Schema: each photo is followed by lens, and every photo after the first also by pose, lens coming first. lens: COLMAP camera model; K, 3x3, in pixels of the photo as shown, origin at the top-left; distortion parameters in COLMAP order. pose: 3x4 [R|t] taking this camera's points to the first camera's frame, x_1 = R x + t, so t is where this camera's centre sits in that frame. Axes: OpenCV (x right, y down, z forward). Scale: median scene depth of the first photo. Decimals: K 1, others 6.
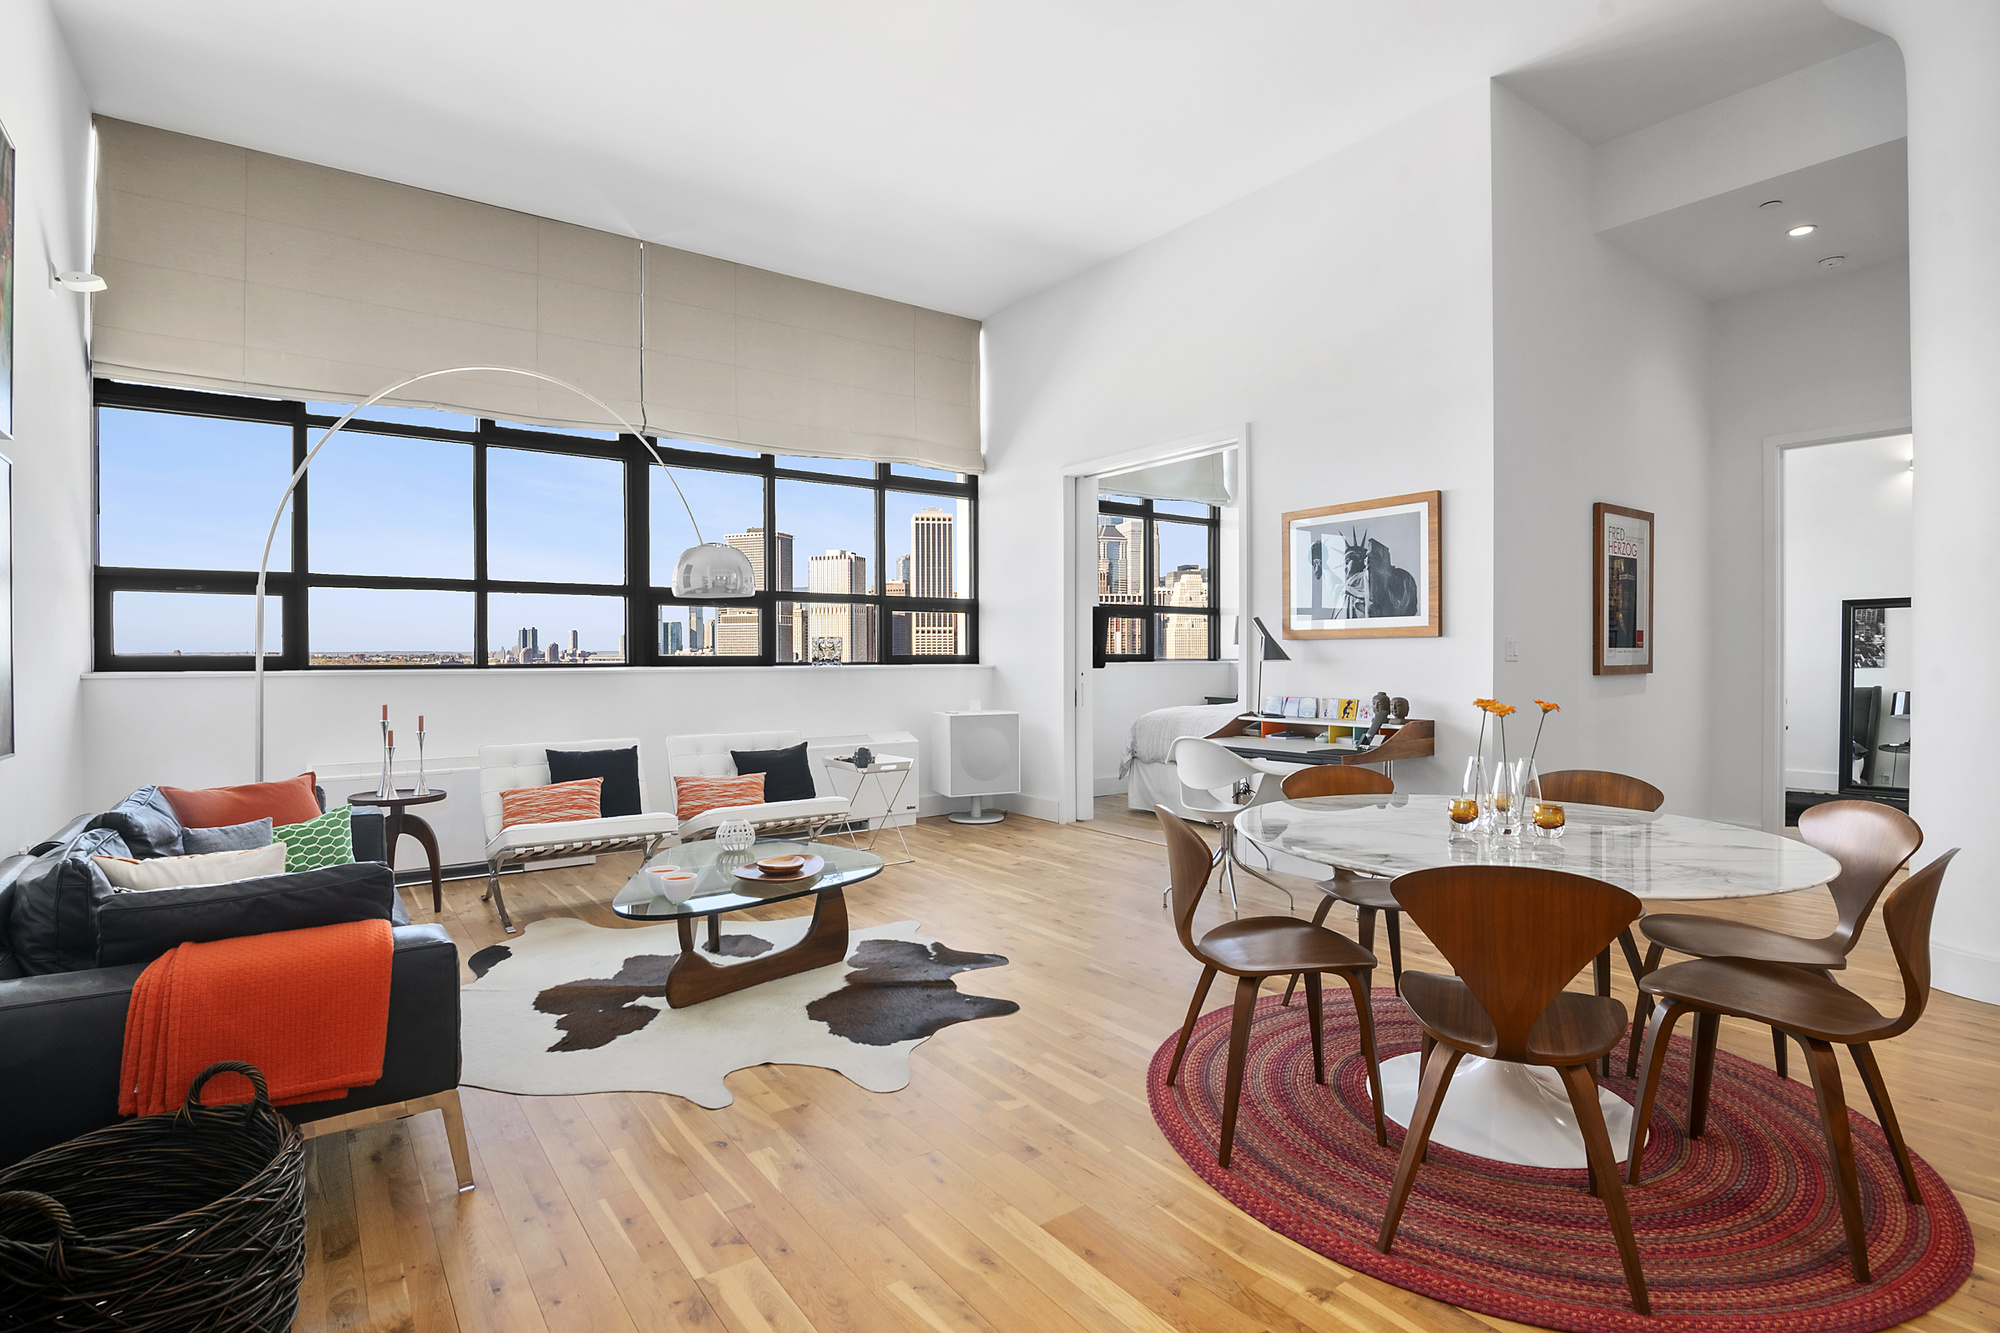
lens RADIAL K [[971.9, 0, 1000.0], [0, 971.9, 666.5], [0, 0, 1]] dist [-0.014337, -0.000857]
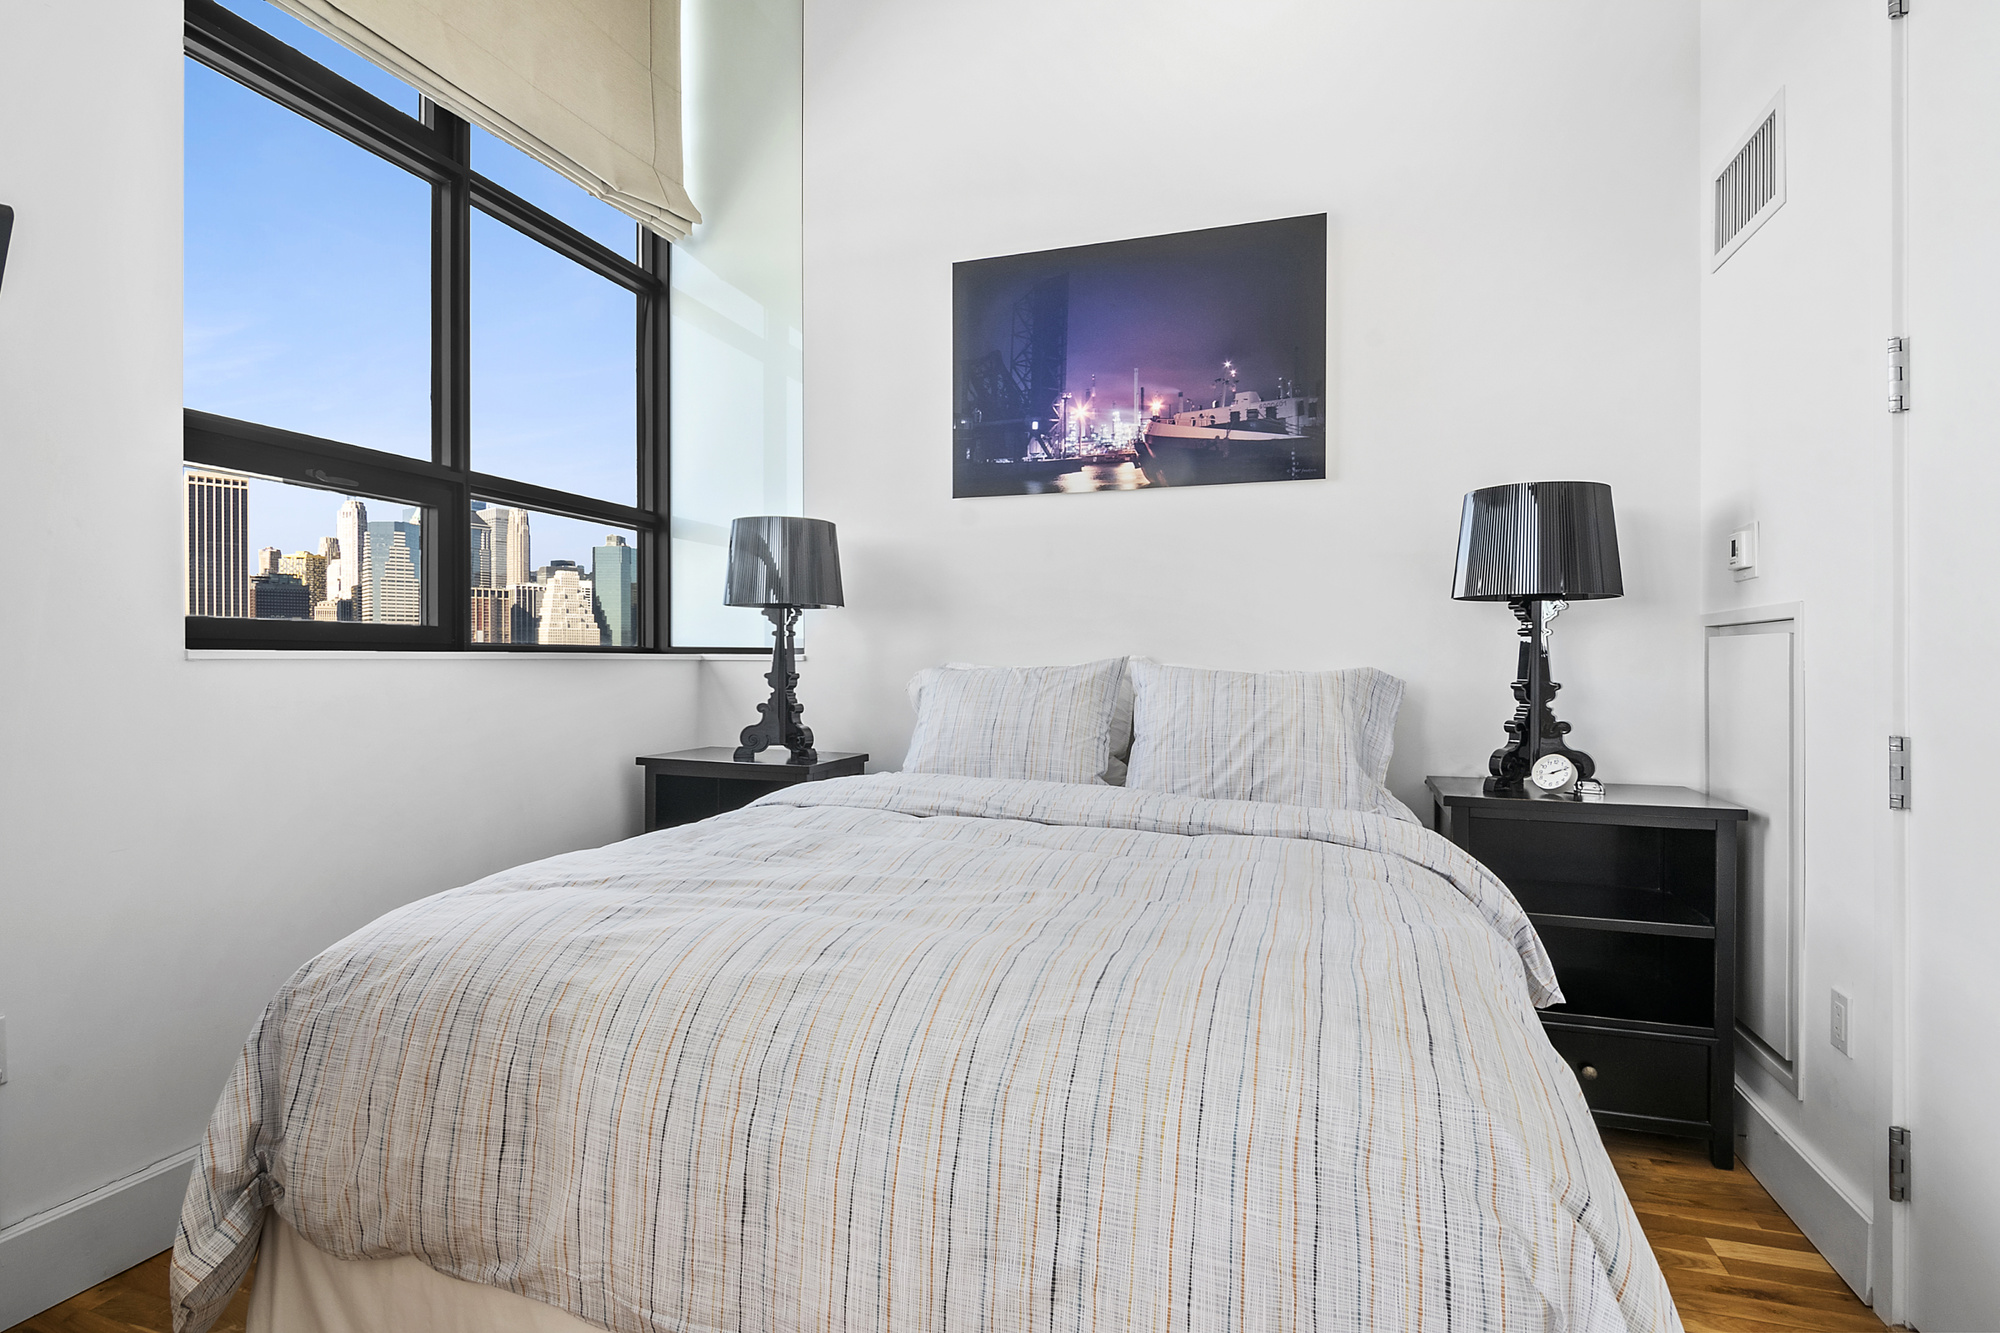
lens RADIAL K [[971.9, 0, 1000.0], [0, 971.9, 666.5], [0, 0, 1]] dist [-0.014337, -0.000857]
pose [[0.816781, 0.002544, 0.576942, 0.114245], [-0.000974, 0.999995, -0.003031, 0.001052], [-0.576947, 0.001913, 0.816779, 0.624776]]
